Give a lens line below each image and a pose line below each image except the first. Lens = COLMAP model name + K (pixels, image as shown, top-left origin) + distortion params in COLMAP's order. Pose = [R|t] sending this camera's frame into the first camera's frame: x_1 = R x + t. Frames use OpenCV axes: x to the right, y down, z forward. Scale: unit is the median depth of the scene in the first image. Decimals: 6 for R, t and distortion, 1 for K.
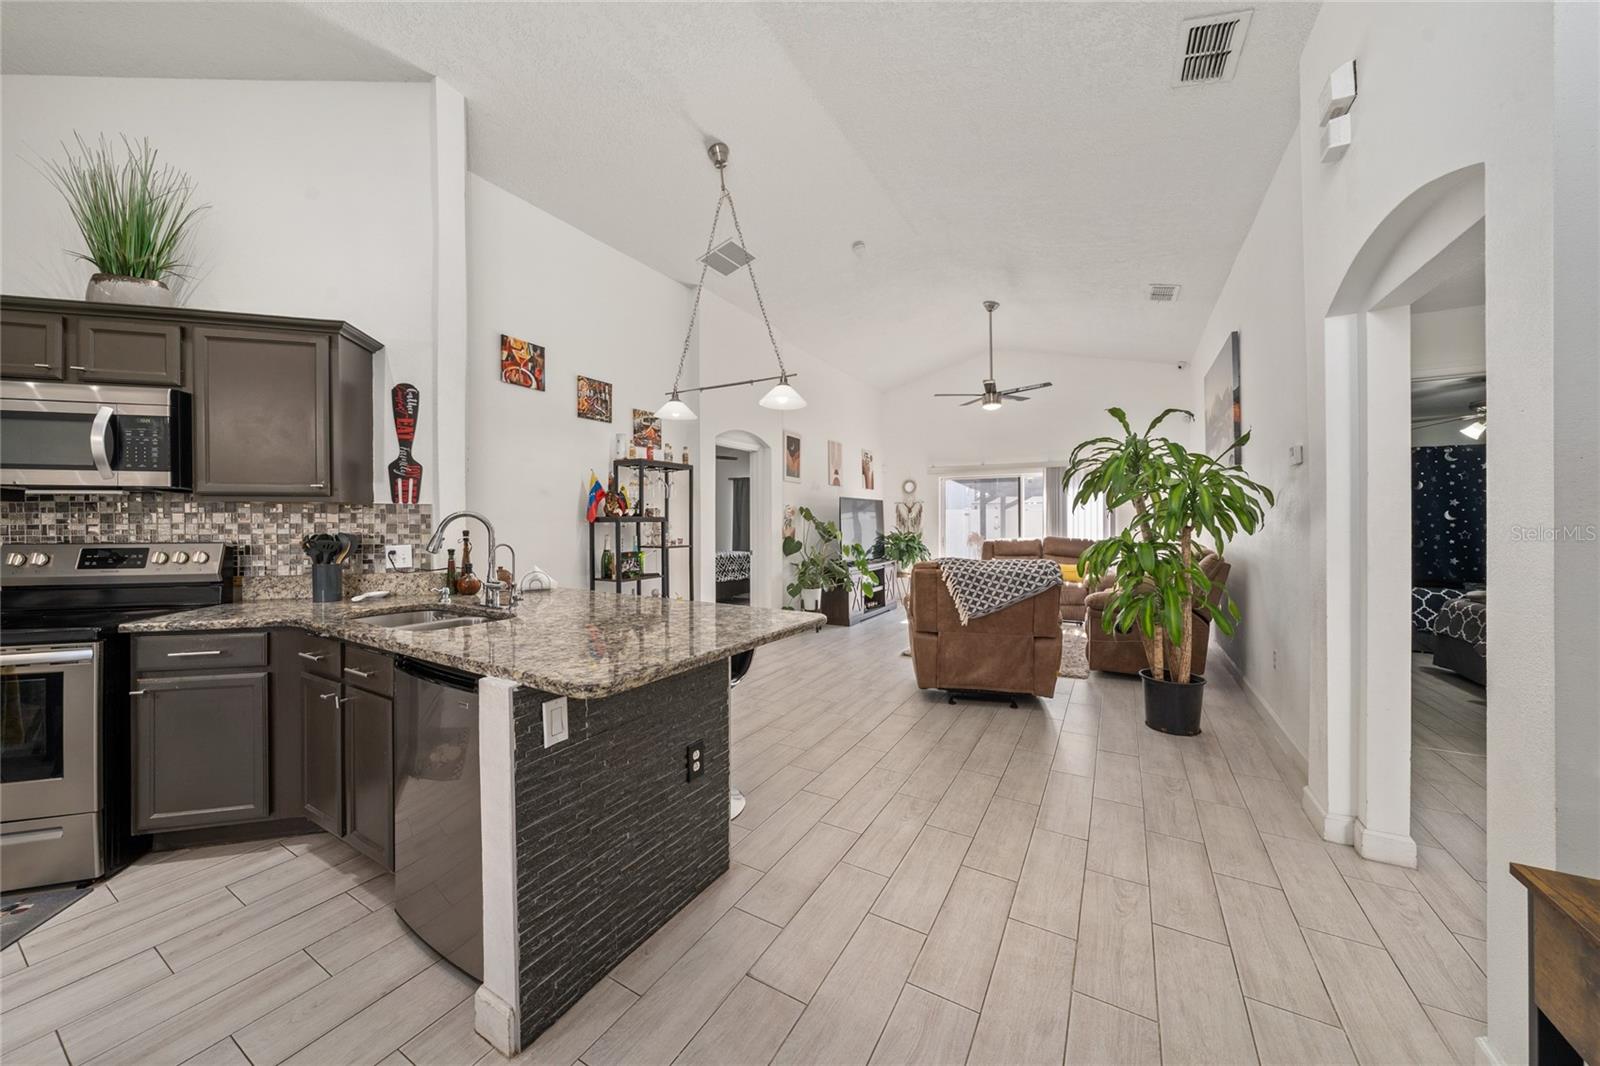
lens RADIAL K [[549.5, 0, 789.1], [0, 549.5, 521.4], [0, 0, 1]] dist [-0.006821, 0.001508]
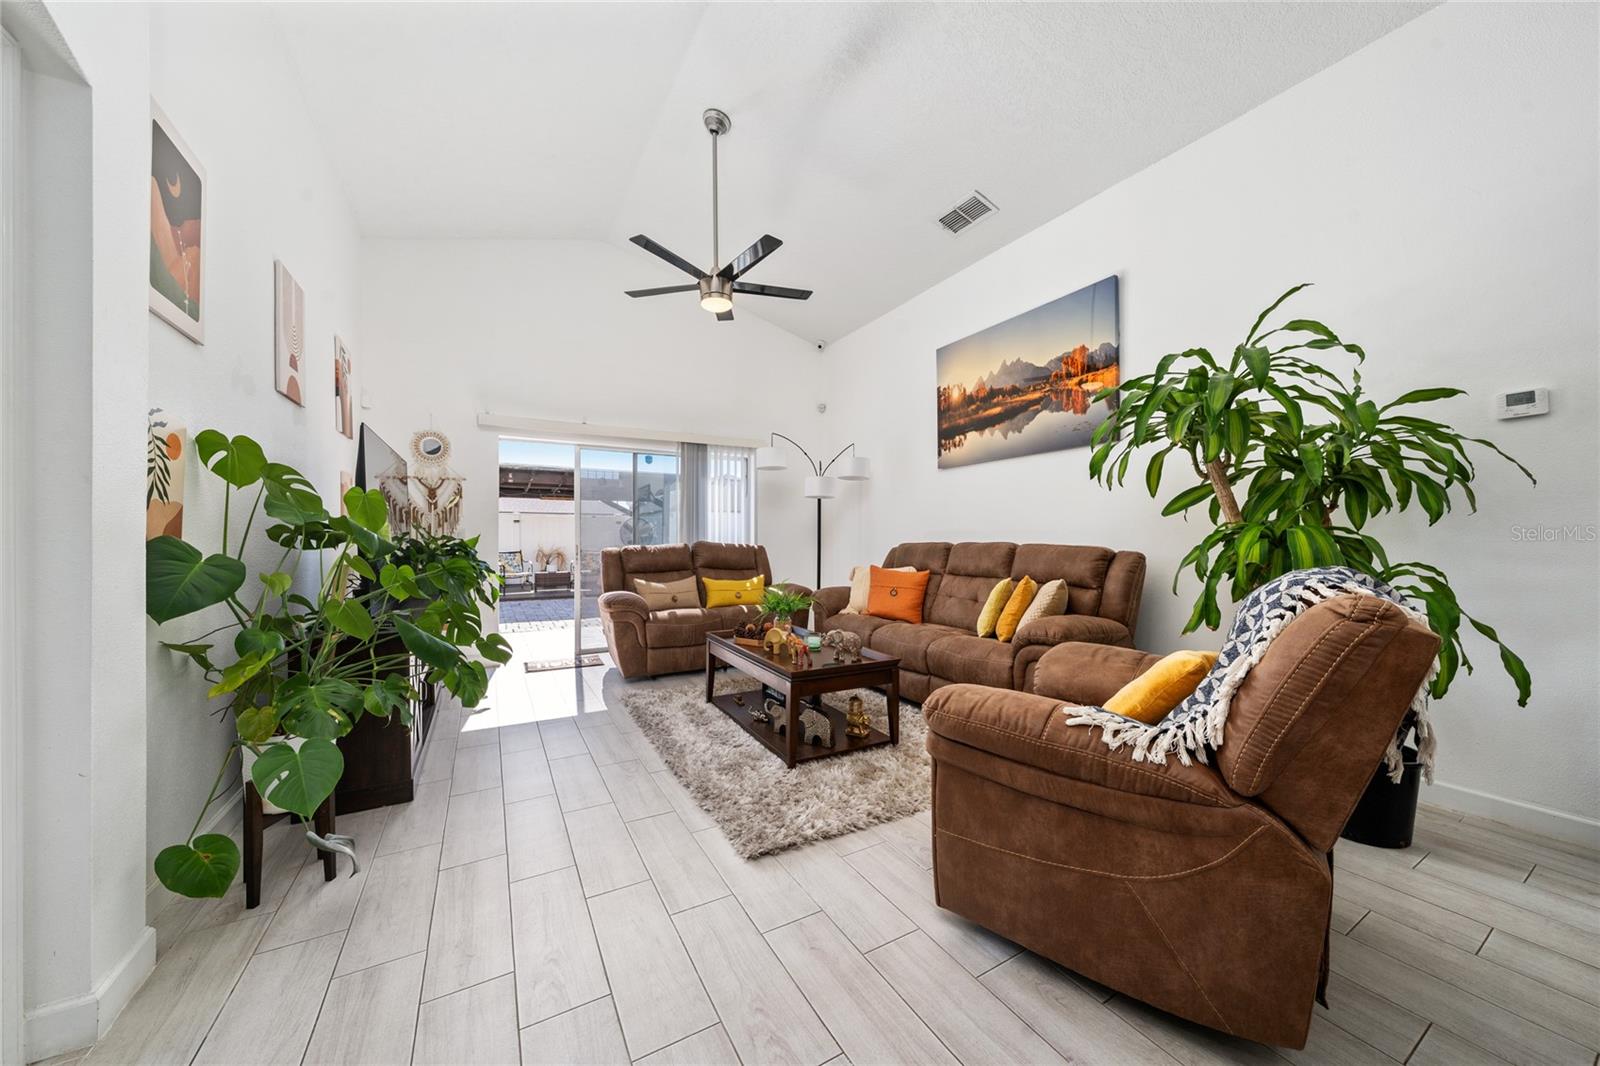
lens RADIAL K [[549.5, 0, 806.7], [0, 549.5, 536.5], [0, 0, 1]] dist [-0.006821, 0.001508]
pose [[0.486440, 0.004344, 0.873703, -0.182401], [-0.003455, 0.999989, -0.003048, 0.069106], [-0.873707, -0.001536, 0.486449, 1.616739]]
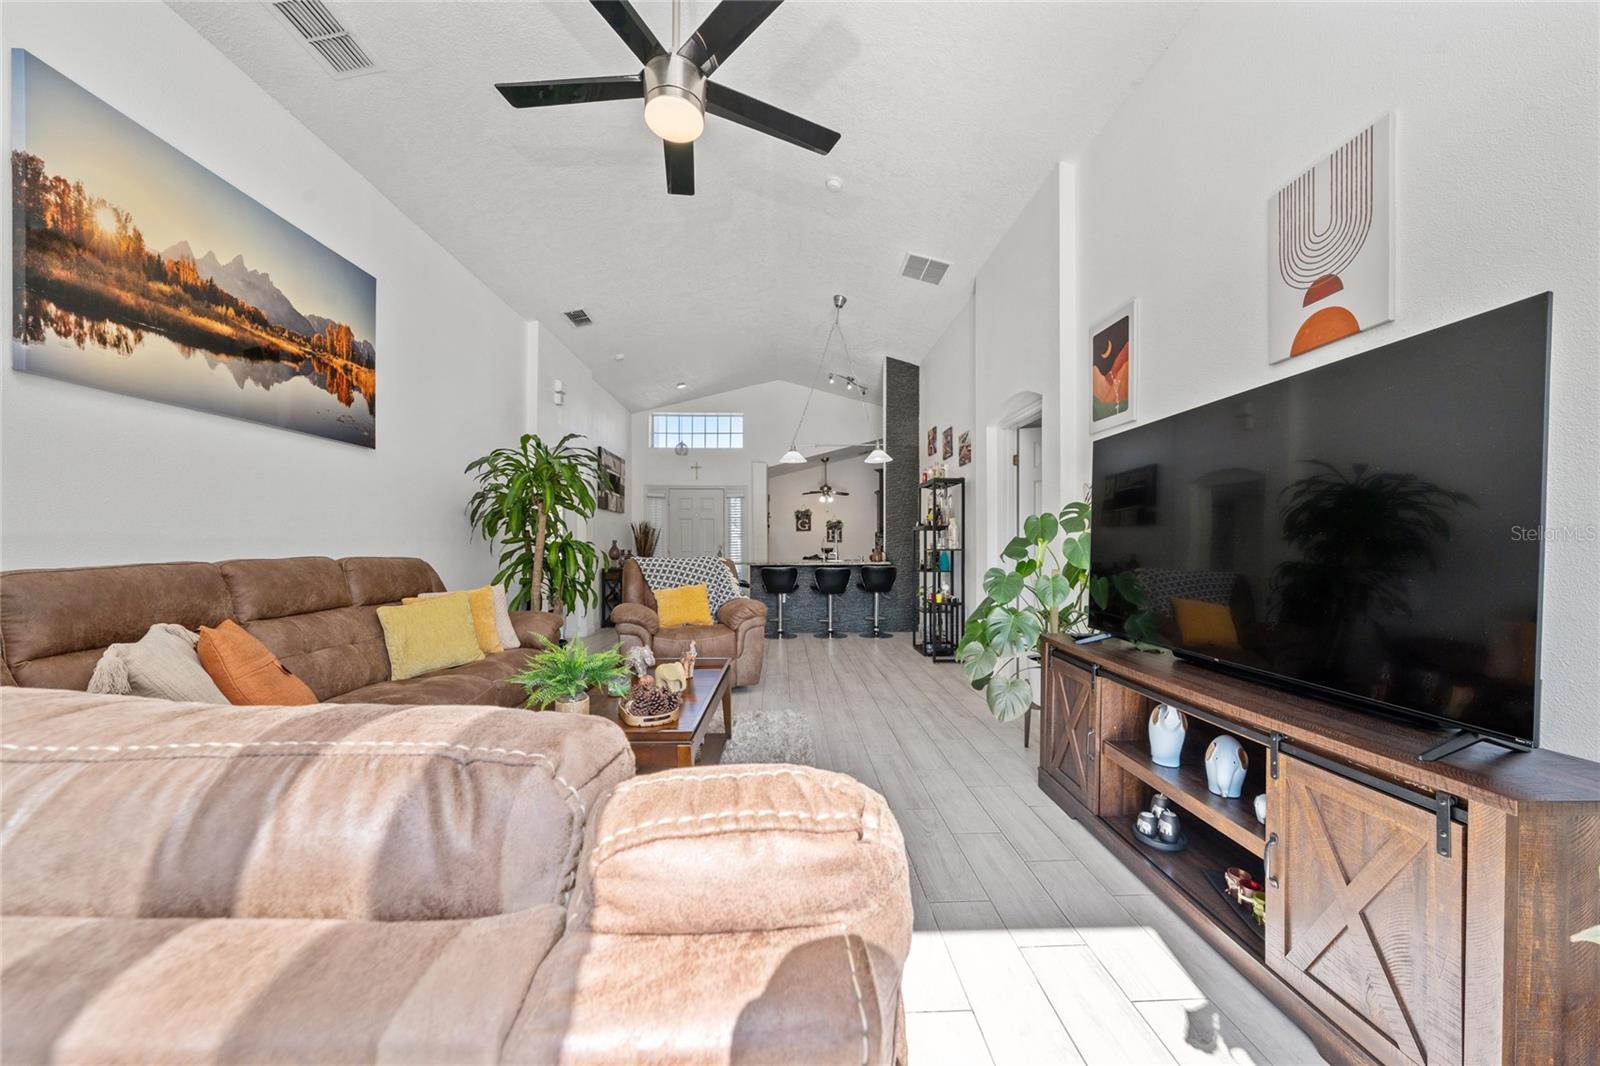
lens RADIAL K [[549.5, 0, 795.3], [0, 549.5, 540.7], [0, 0, 1]] dist [-0.006821, 0.001508]
pose [[-0.845149, 0.007749, -0.534475, 1.177210], [0.010781, 0.999939, -0.002550, 0.060046], [0.534422, -0.007917, -0.845180, 3.203019]]
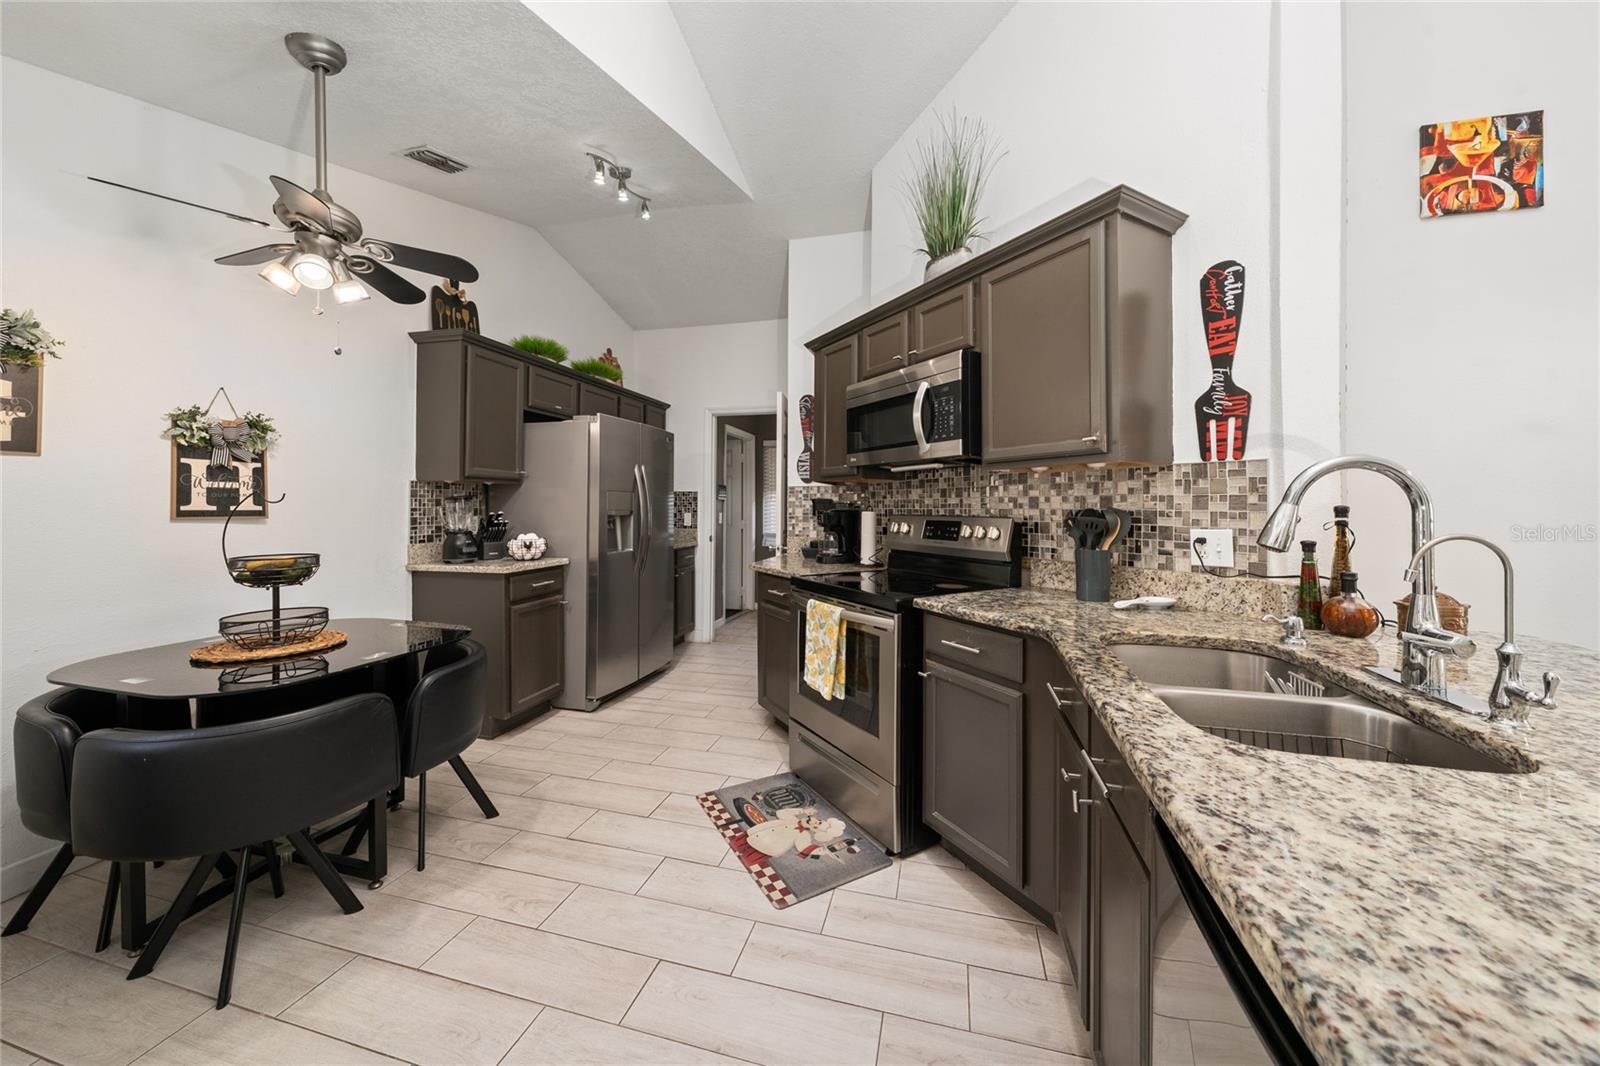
lens RADIAL K [[549.5, 0, 815.8], [0, 549.5, 506.1], [0, 0, 1]] dist [-0.006821, 0.001508]
pose [[0.284932, 0.001266, -0.958547, -0.263408], [-0.004199, 0.999991, 0.000073, 0.020192], [0.958539, 0.004004, 0.284934, 0.421686]]
